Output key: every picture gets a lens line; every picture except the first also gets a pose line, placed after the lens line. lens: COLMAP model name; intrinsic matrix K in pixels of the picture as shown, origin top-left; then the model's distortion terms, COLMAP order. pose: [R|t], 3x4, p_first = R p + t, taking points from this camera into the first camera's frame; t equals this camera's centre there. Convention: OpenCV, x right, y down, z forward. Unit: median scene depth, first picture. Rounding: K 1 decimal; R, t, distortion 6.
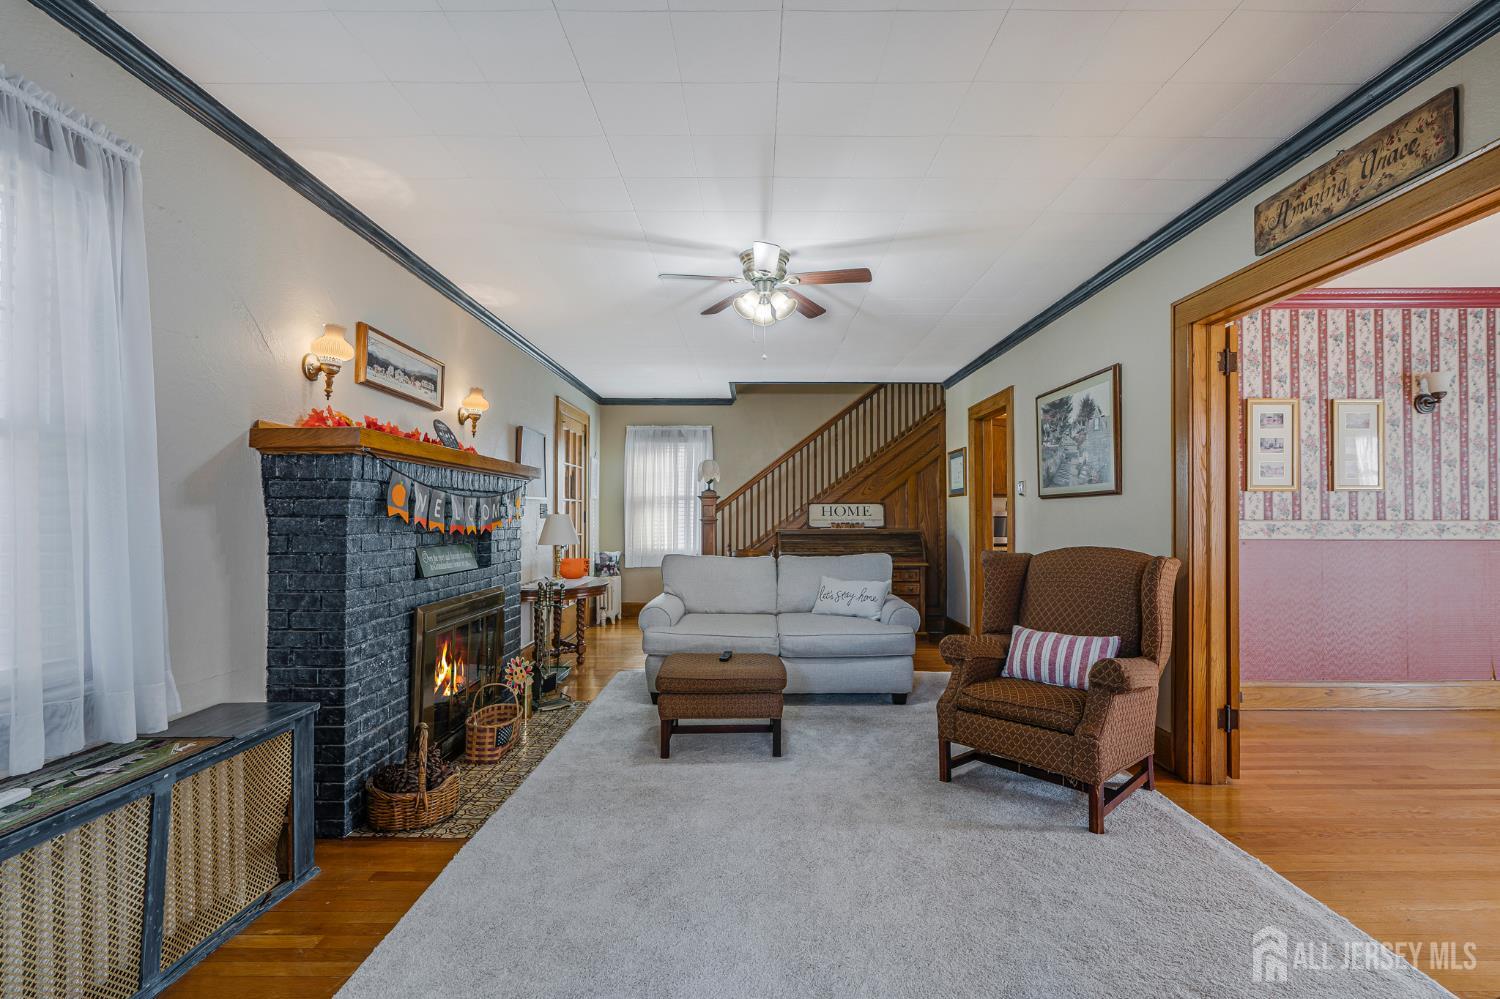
lens RADIAL K [[696.9, 0, 752.1], [0, 696.9, 506.0], [0, 0, 1]] dist [0.000581, 0.001255]
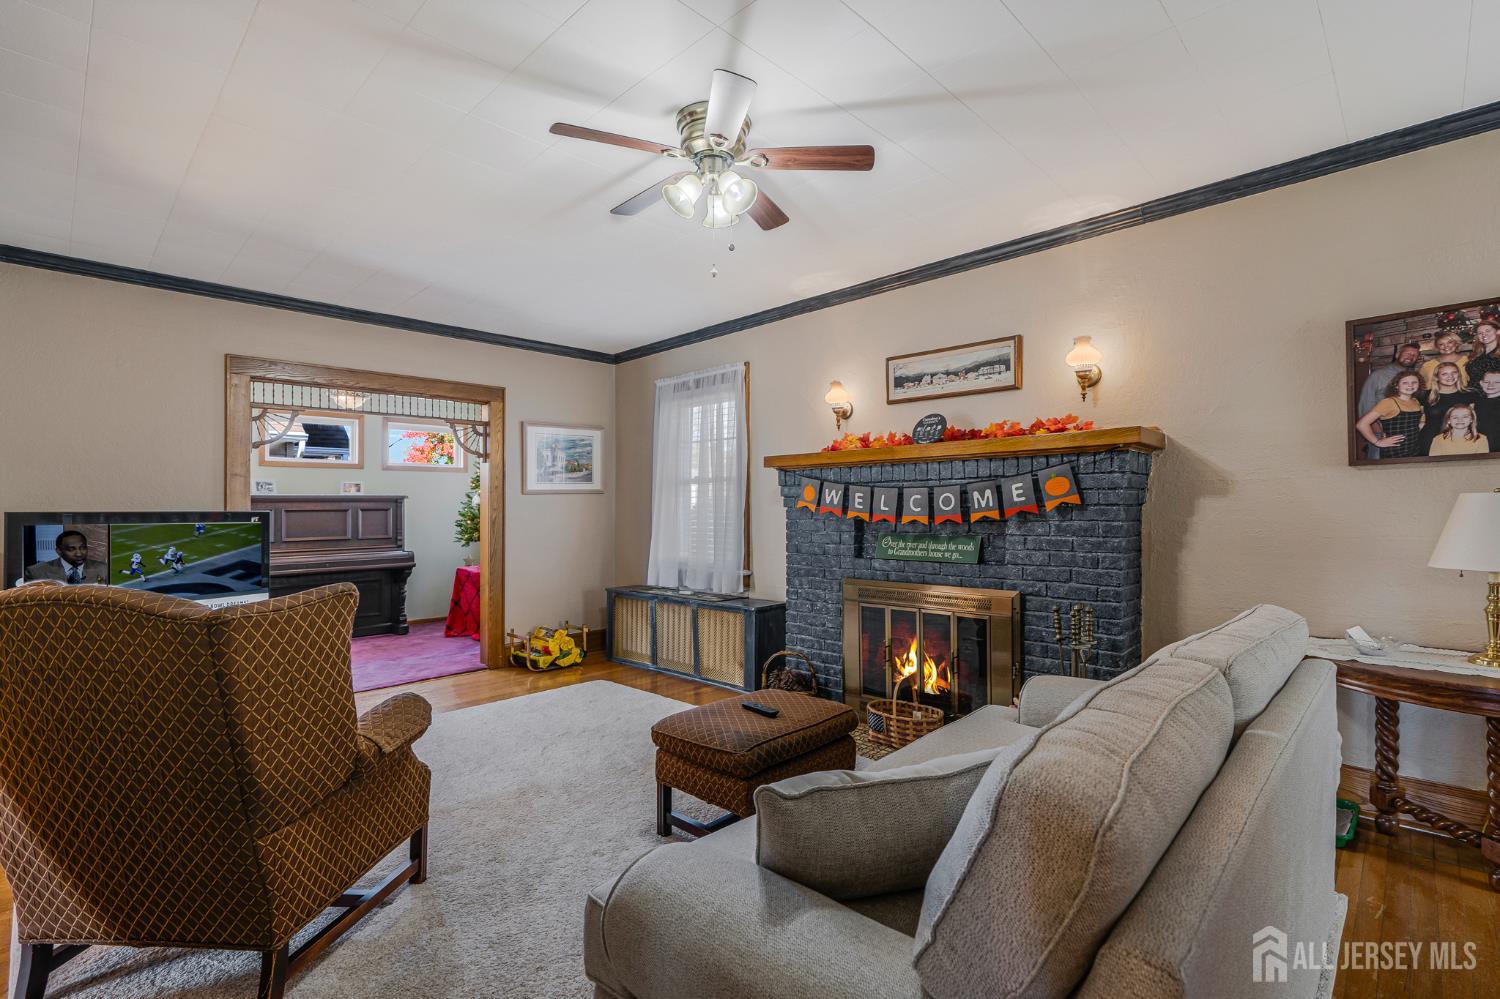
lens RADIAL K [[686.9, 0, 753.6], [0, 686.9, 519.6], [0, 0, 1]] dist [0.000131, 0.000304]
pose [[-0.707127, 0.018191, -0.706853, 0.451401], [0.019938, 0.999784, 0.005784, 0.022189], [0.706805, -0.010003, -0.707337, 1.473745]]
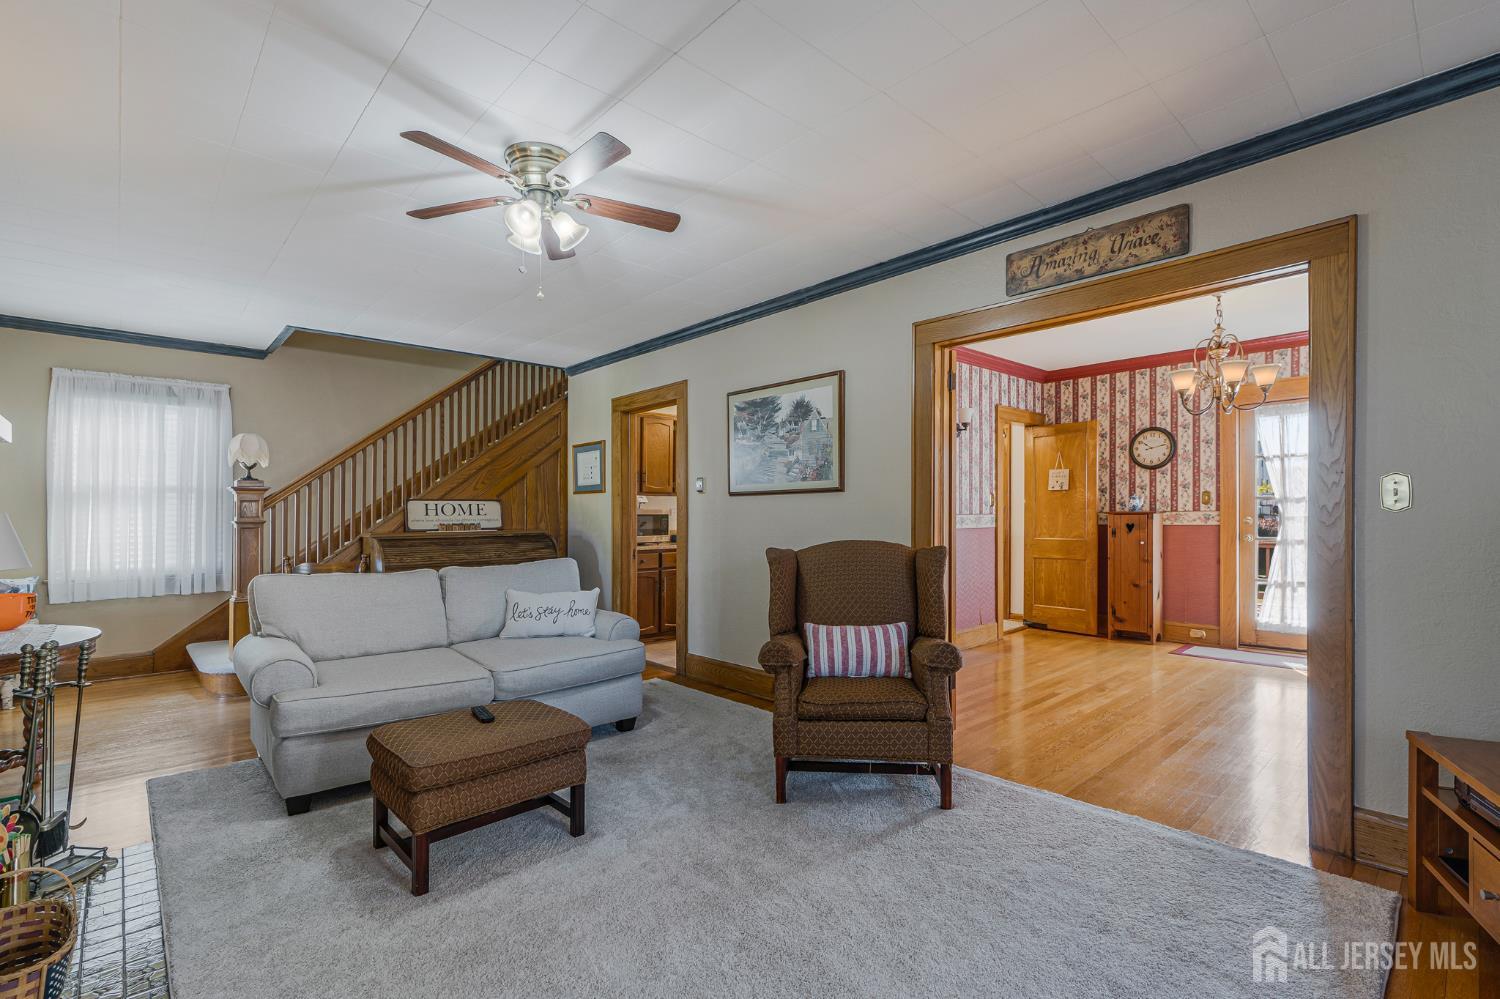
lens RADIAL K [[701.5, 0, 766.2], [0, 701.5, 504.9], [0, 0, 1]] dist [-0.002308, 0.000341]
pose [[0.726543, 0.004520, 0.687106, -0.307179], [-0.002066, 0.999988, -0.004394, 0.009211], [-0.687117, 0.001773, 0.726544, 0.291766]]
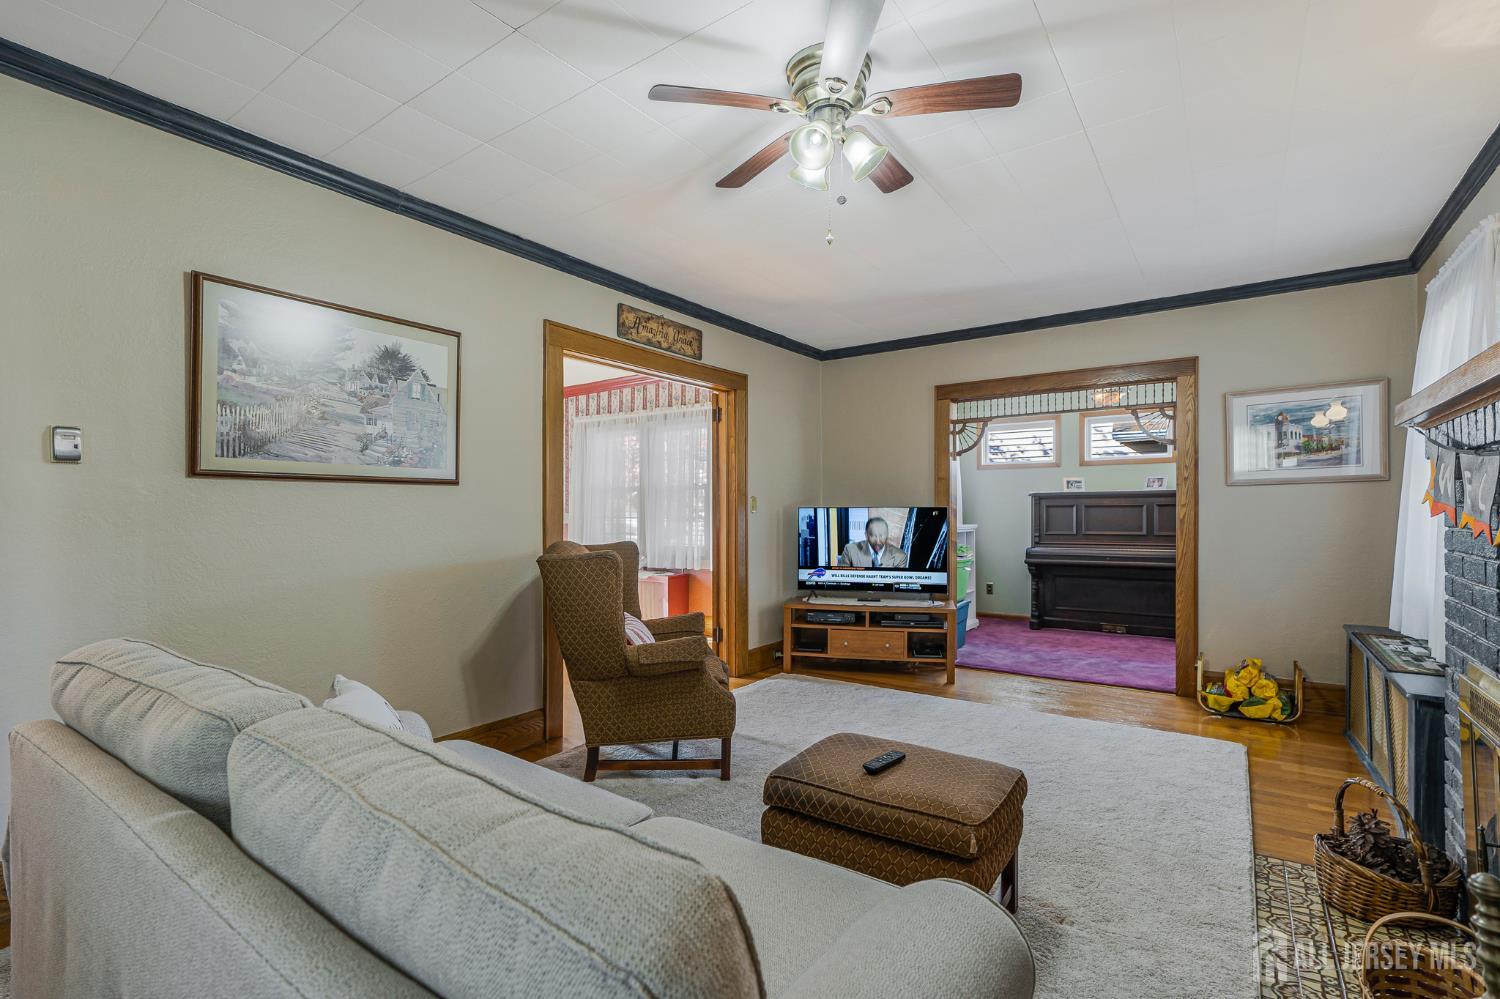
lens RADIAL K [[697.5, 0, 753.6], [0, 697.5, 514.9], [0, 0, 1]] dist [-0.001518, 0.000122]
pose [[-0.822686, 0.002137, 0.568492, -0.265024], [-0.002567, 0.999969, -0.007474, 0.026146], [-0.568490, -0.007608, -0.822655, 1.502506]]
